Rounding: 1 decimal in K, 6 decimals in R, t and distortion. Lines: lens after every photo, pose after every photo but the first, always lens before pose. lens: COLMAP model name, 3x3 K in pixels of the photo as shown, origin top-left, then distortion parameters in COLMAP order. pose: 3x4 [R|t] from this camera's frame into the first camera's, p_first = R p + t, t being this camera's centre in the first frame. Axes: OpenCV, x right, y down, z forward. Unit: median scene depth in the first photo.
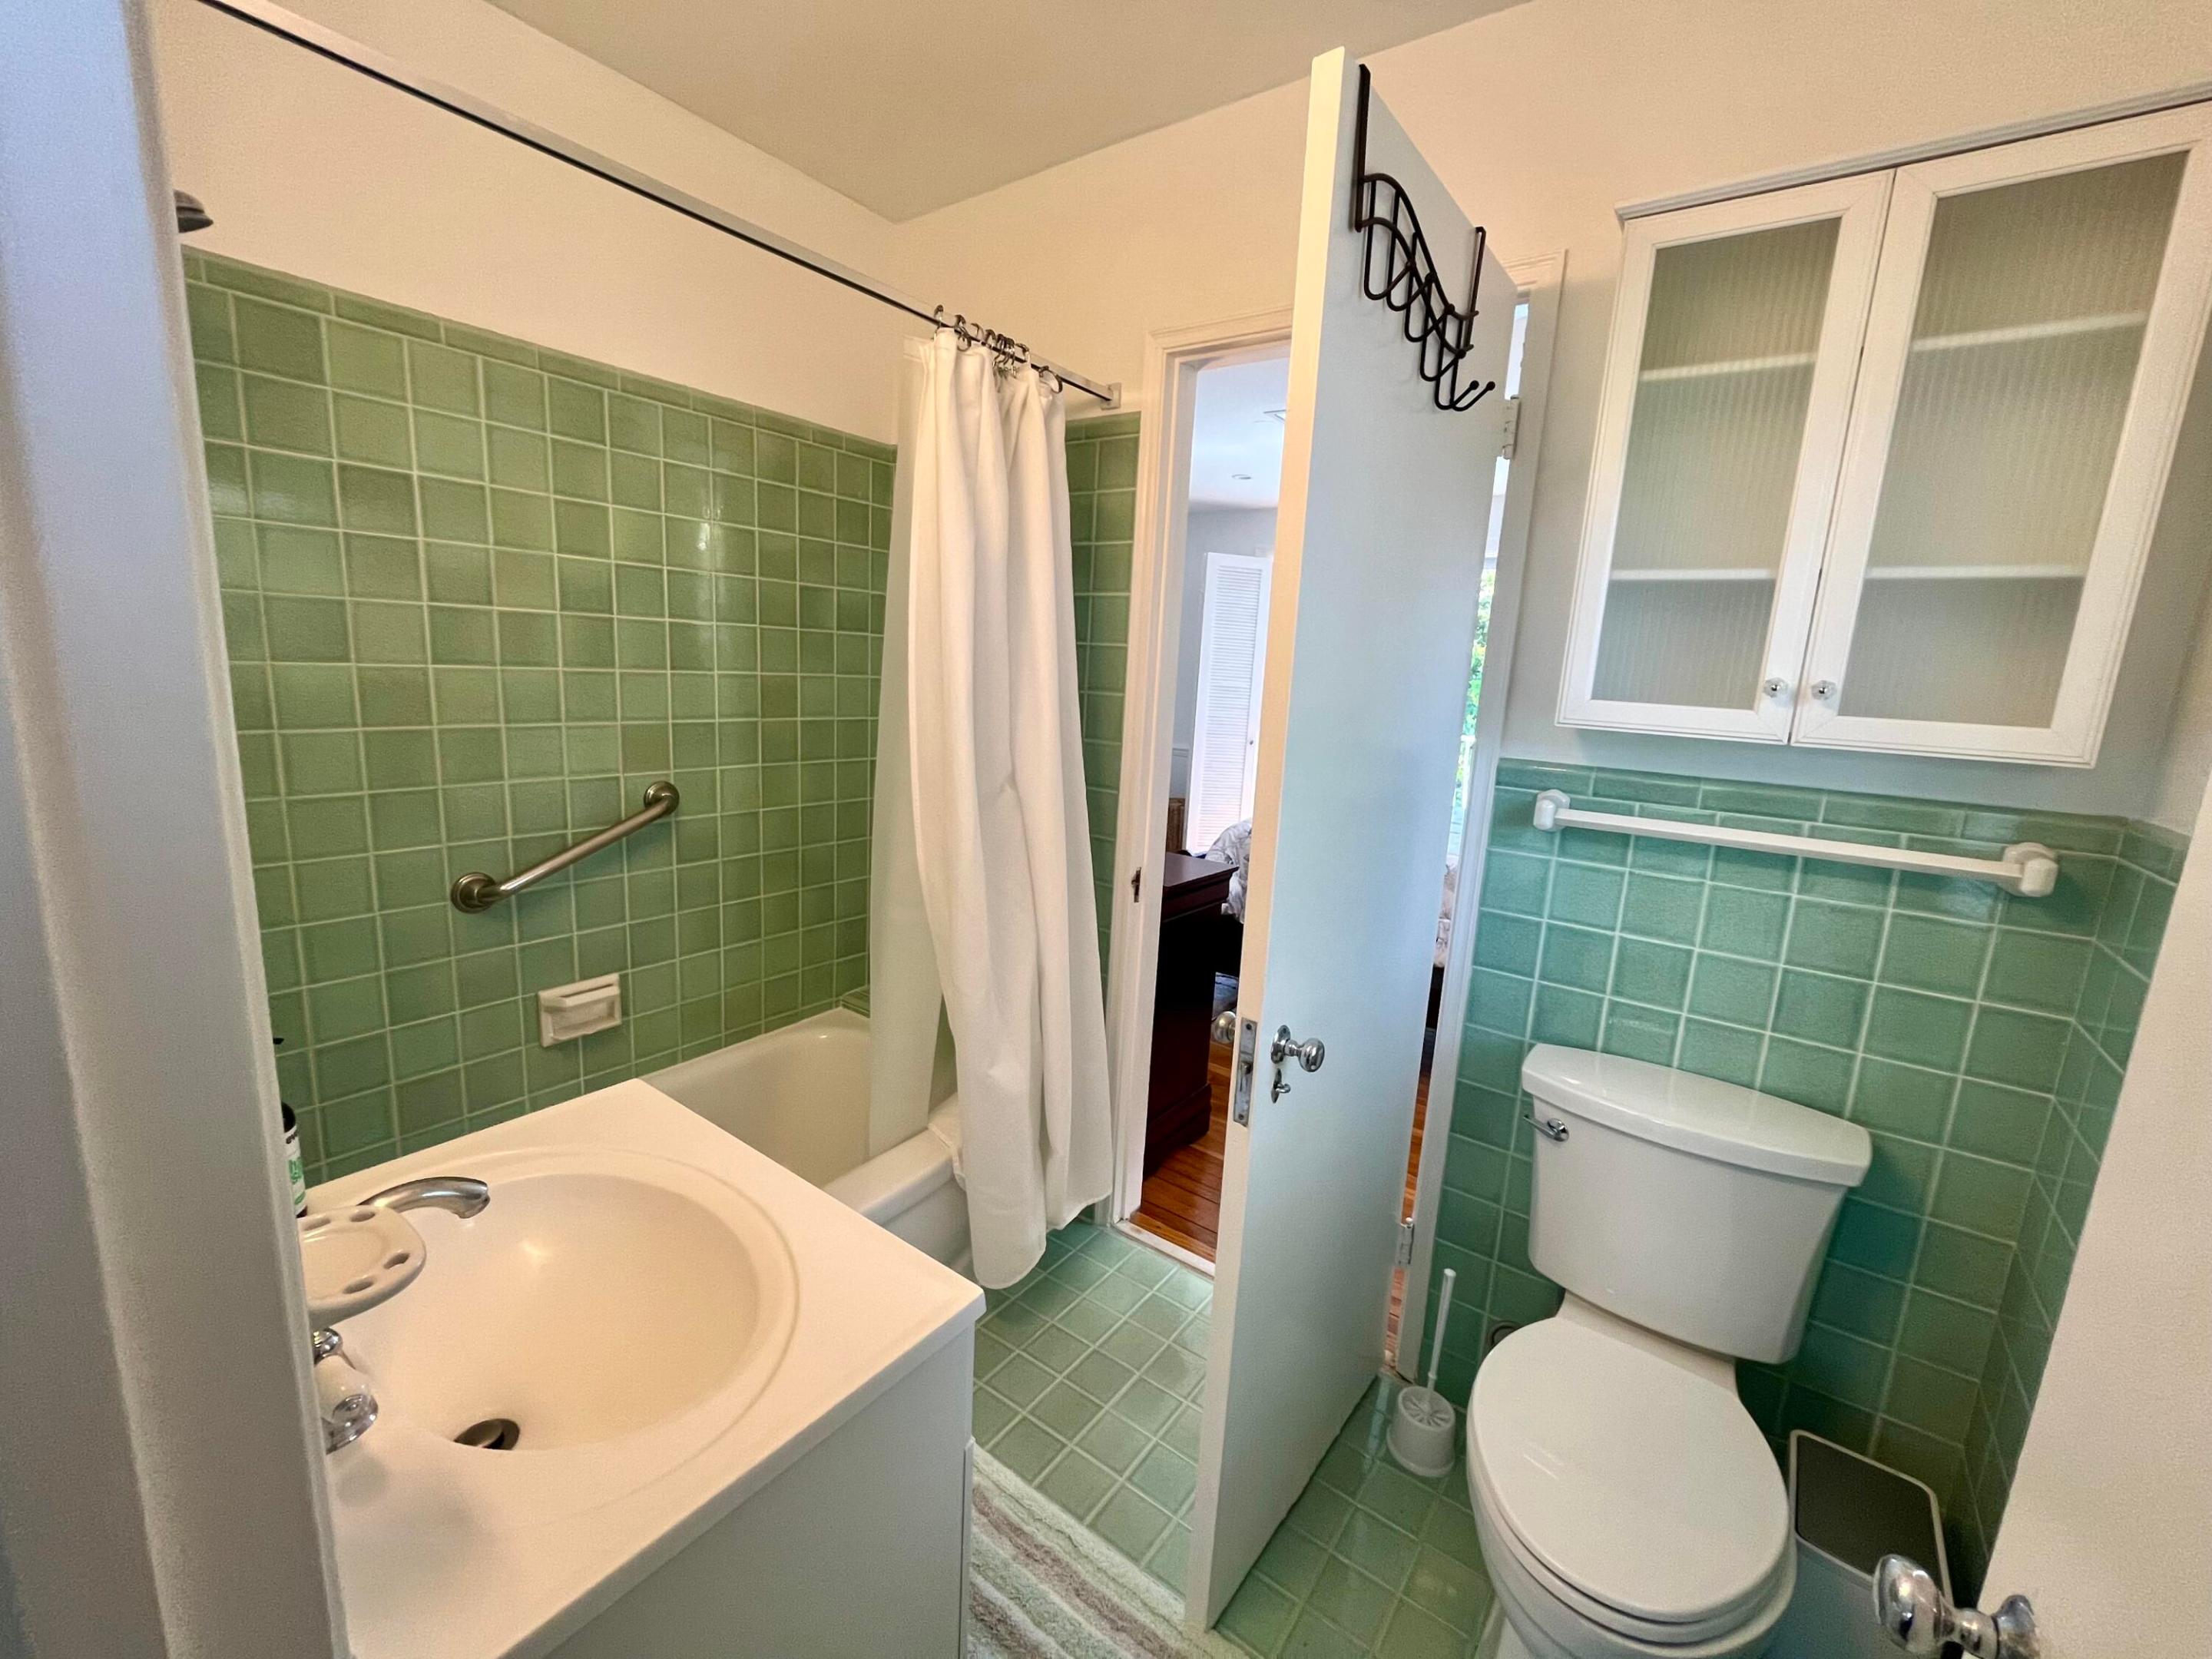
lens RADIAL K [[906.6, 0, 1100.8], [0, 906.6, 826.2], [0, 0, 1]] dist [-0.001374, 0.000196]
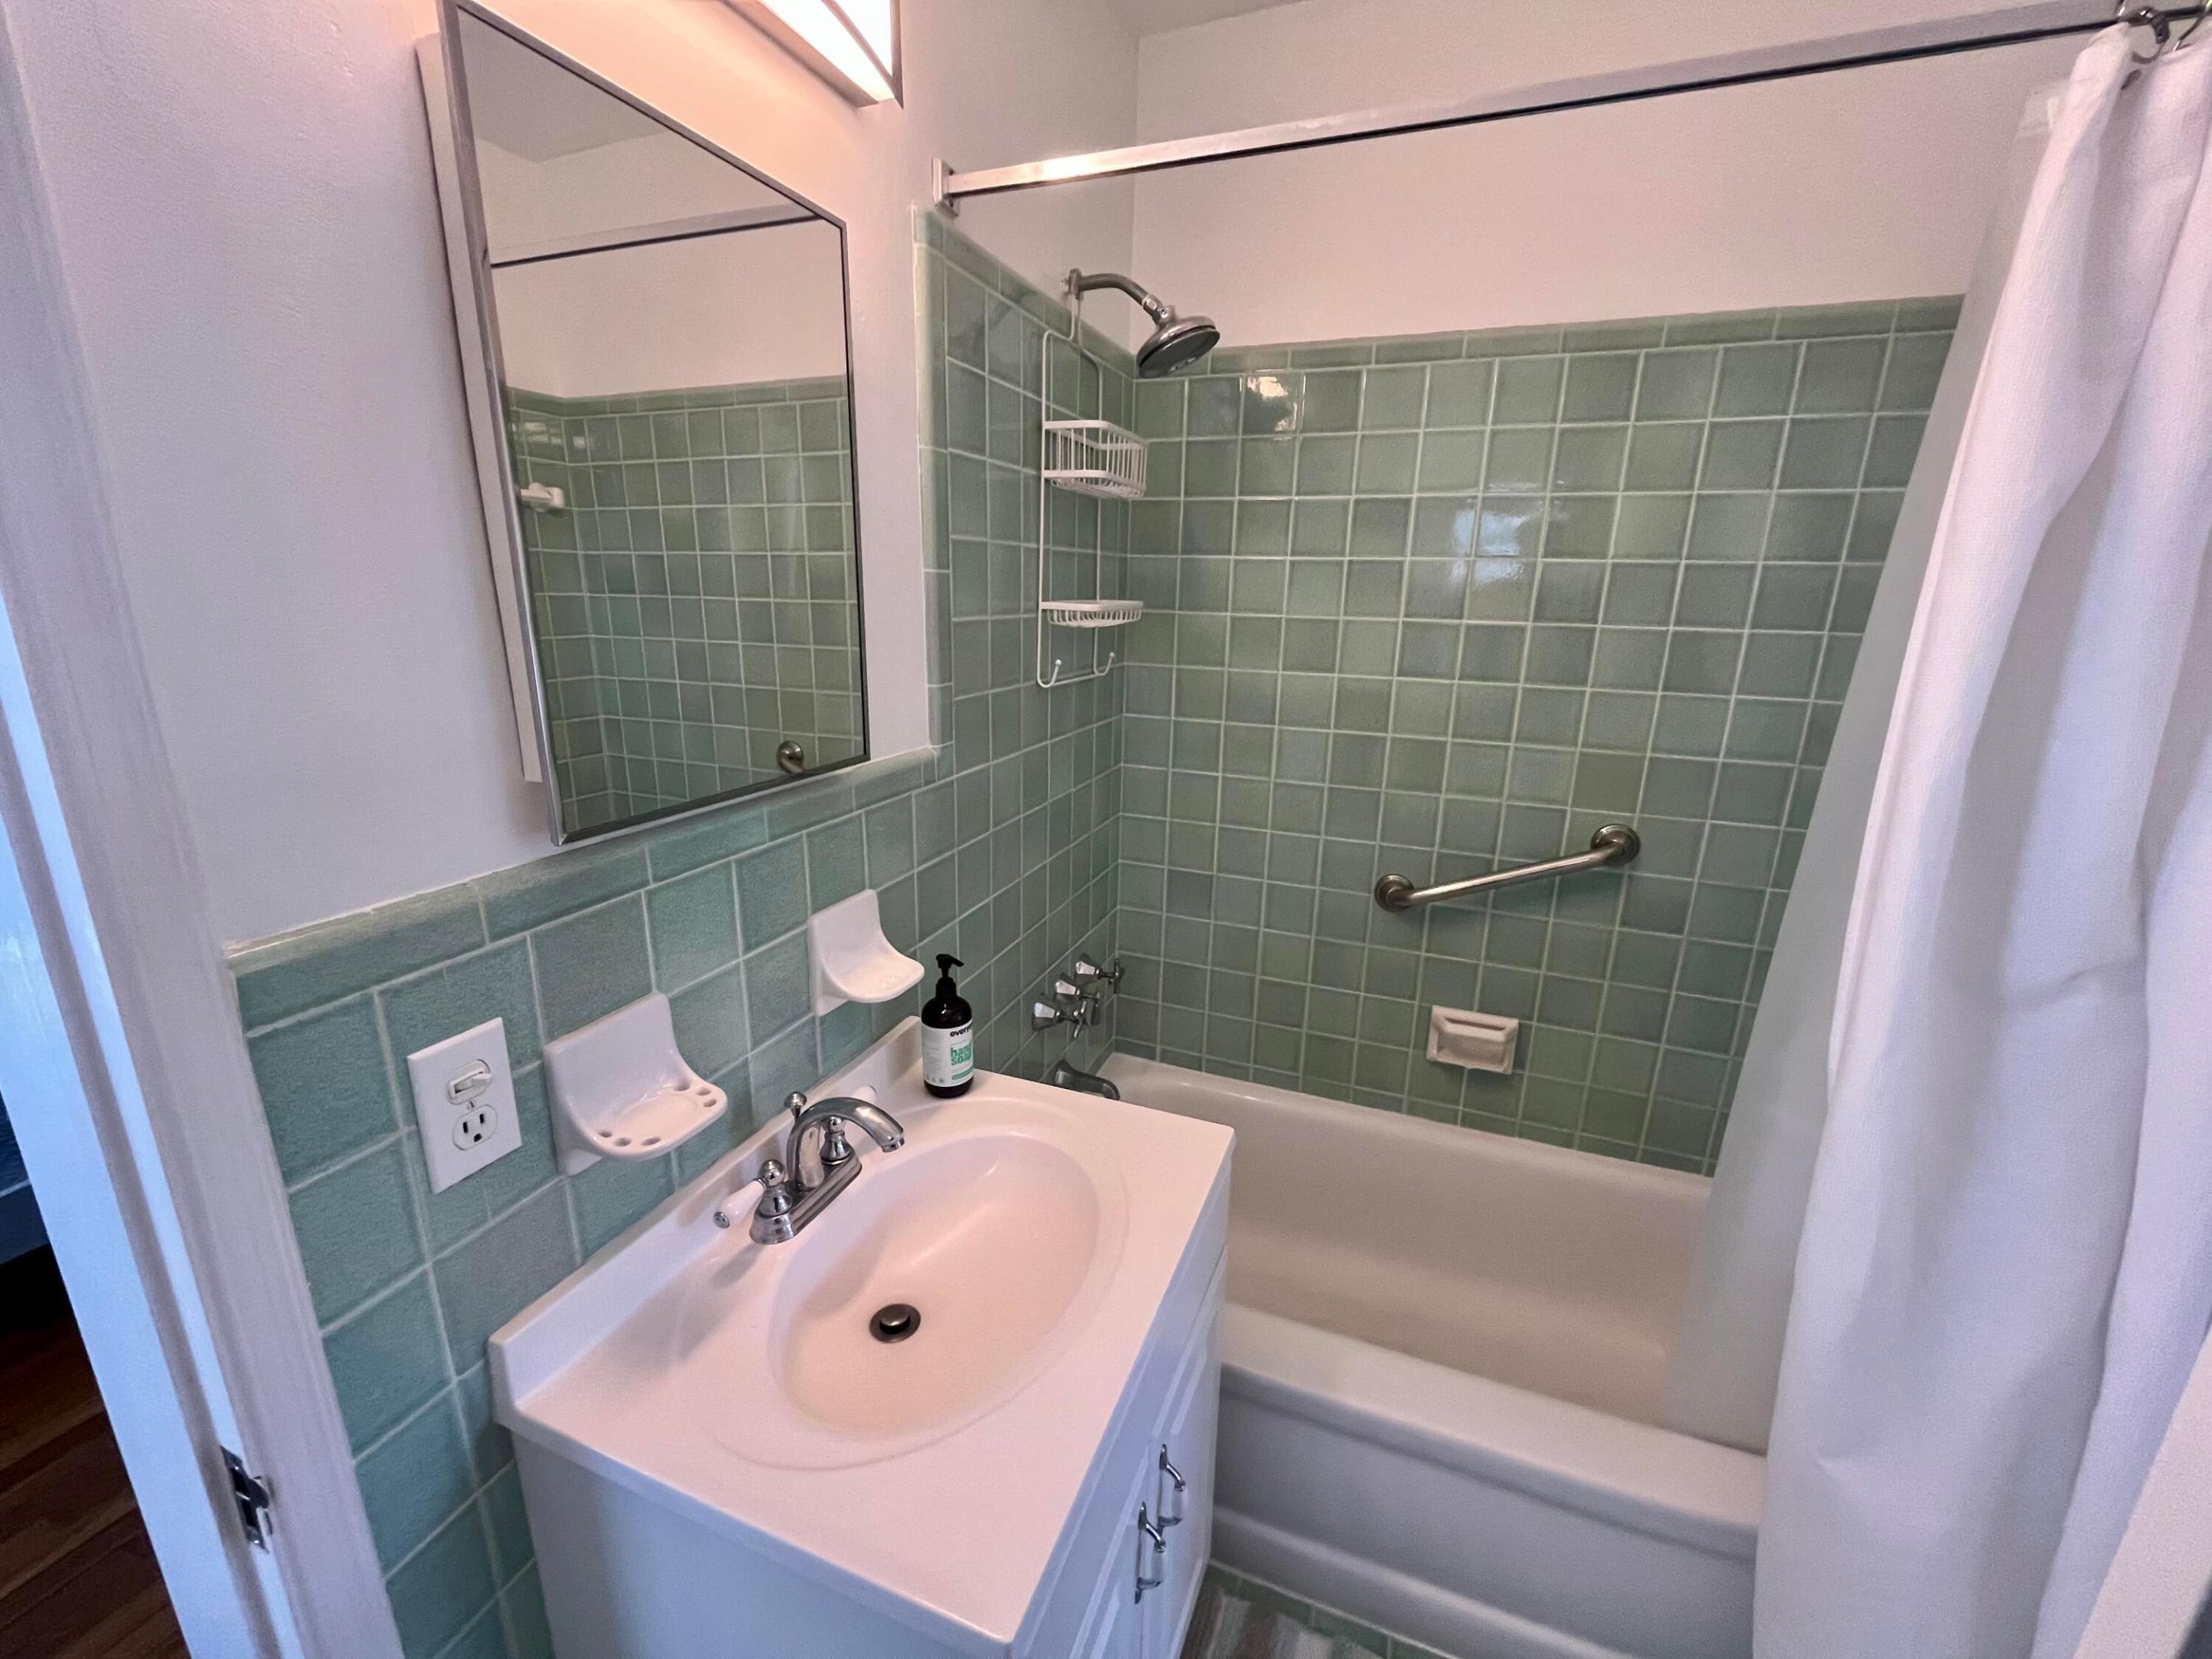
lens RADIAL K [[906.6, 0, 1100.8], [0, 906.6, 826.2], [0, 0, 1]] dist [-0.001374, 0.000196]
pose [[0.252150, 0.206136, -0.945478, 0.188798], [-0.180820, 0.969876, 0.163232, -0.104922], [0.950644, 0.129802, 0.281827, 0.345321]]
